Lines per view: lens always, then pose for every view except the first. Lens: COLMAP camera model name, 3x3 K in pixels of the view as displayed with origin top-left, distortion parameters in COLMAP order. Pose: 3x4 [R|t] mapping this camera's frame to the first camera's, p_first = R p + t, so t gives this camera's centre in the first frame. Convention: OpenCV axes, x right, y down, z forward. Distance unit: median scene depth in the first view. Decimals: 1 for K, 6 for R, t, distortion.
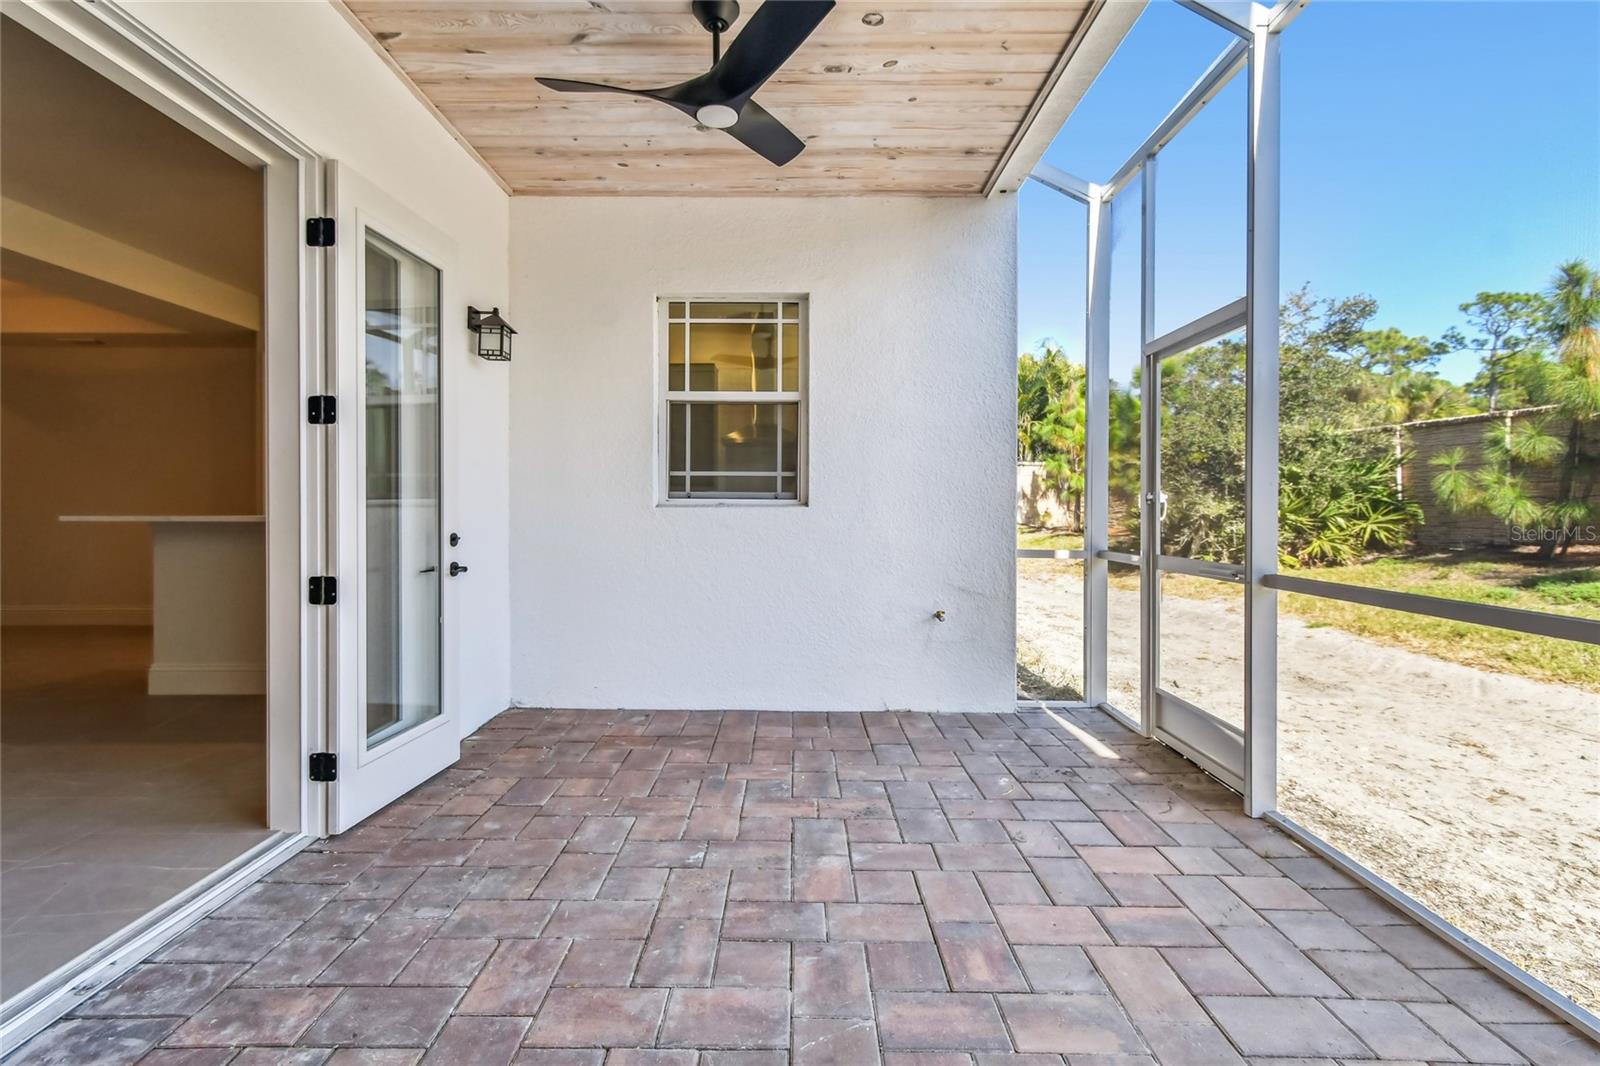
lens RADIAL K [[716.4, 0, 799.6], [0, 716.4, 518.4], [0, 0, 1]] dist [0.004502, -0.000435]
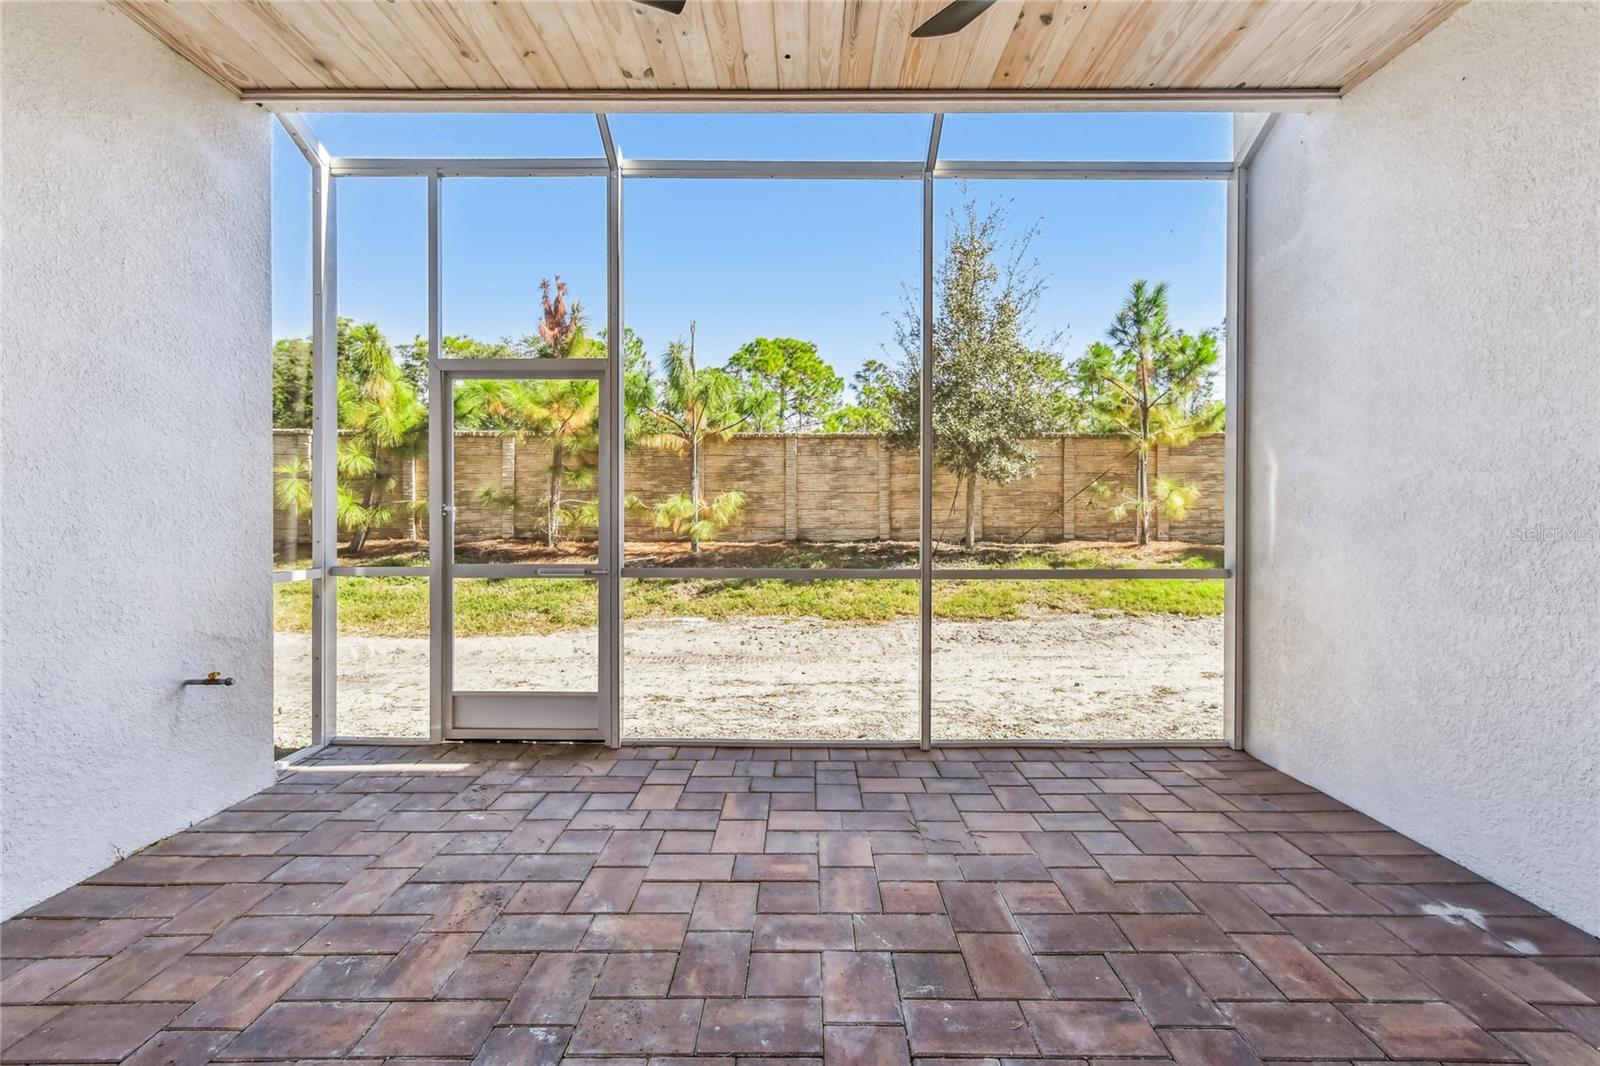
lens RADIAL K [[716.4, 0, 803.7], [0, 716.4, 522.8], [0, 0, 1]] dist [0.004502, -0.000435]
pose [[0.008165, -0.018313, 0.999799, -0.758760], [0.009468, 0.999789, 0.018236, -0.033949], [-0.999922, 0.009317, 0.008337, 0.669118]]
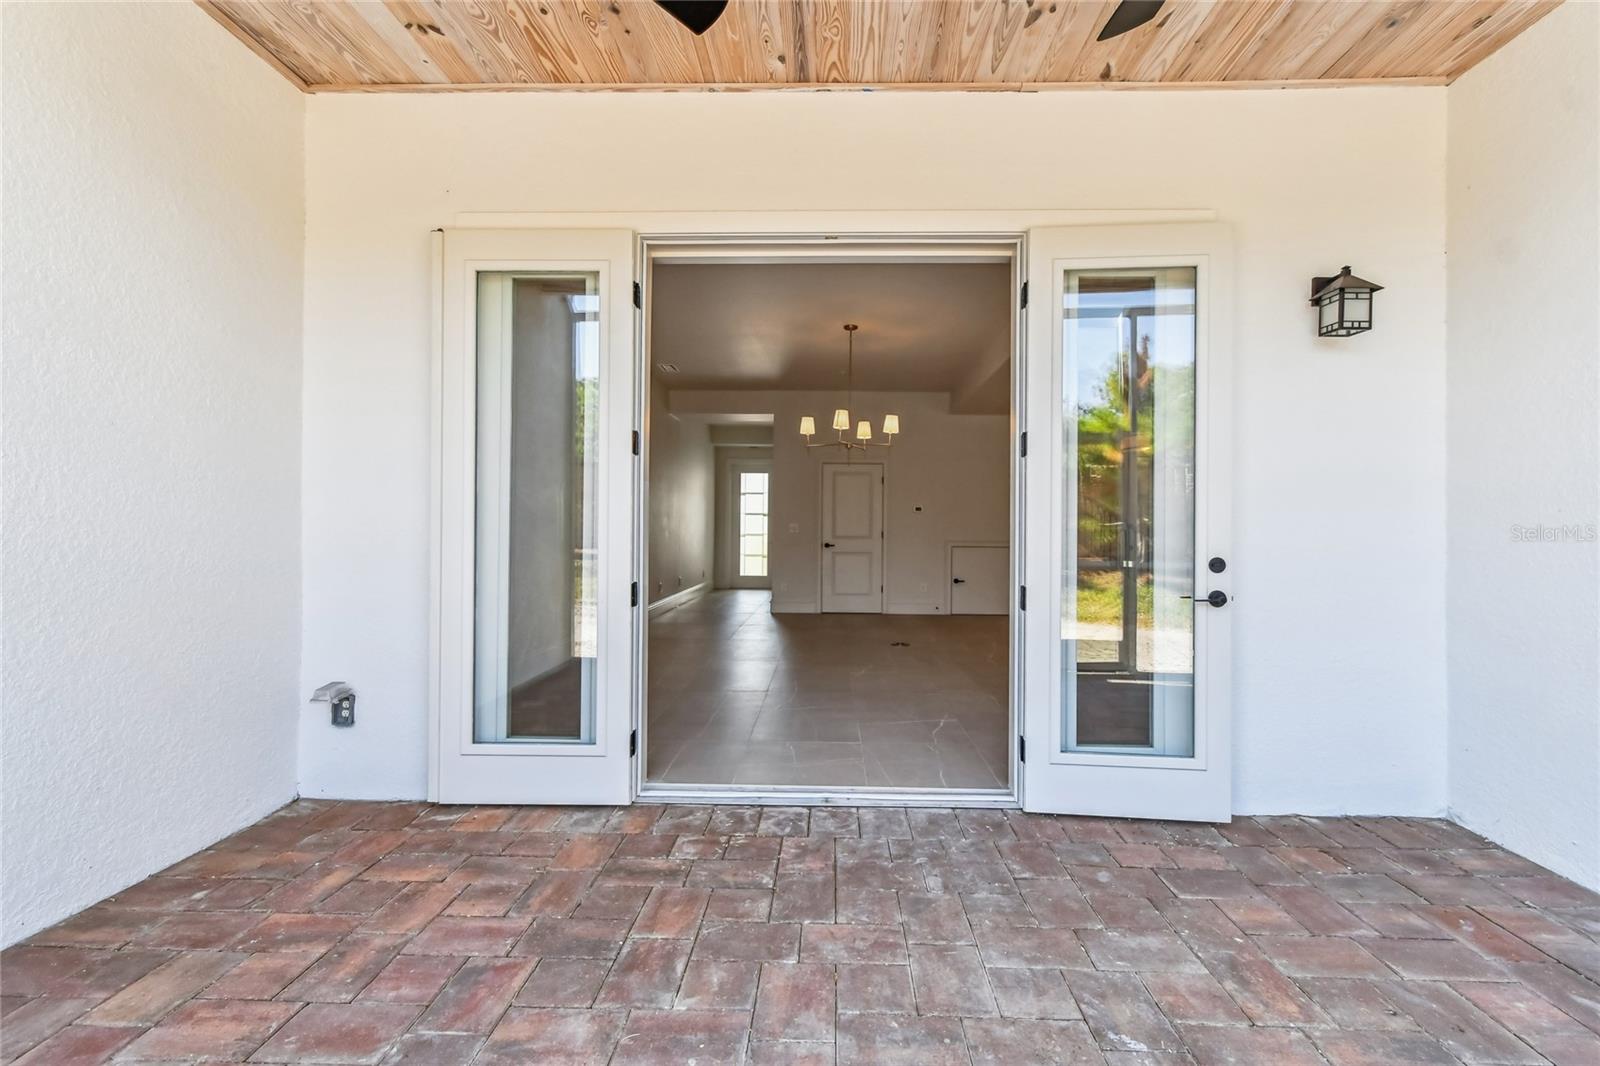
lens RADIAL K [[716.4, 0, 811.2], [0, 716.4, 528.4], [0, 0, 1]] dist [0.004502, -0.000435]
pose [[-0.032322, -0.004983, -0.999465, 0.496344], [-0.015919, 0.999863, -0.004470, -0.004269], [0.999351, 0.015766, -0.032397, 0.652400]]
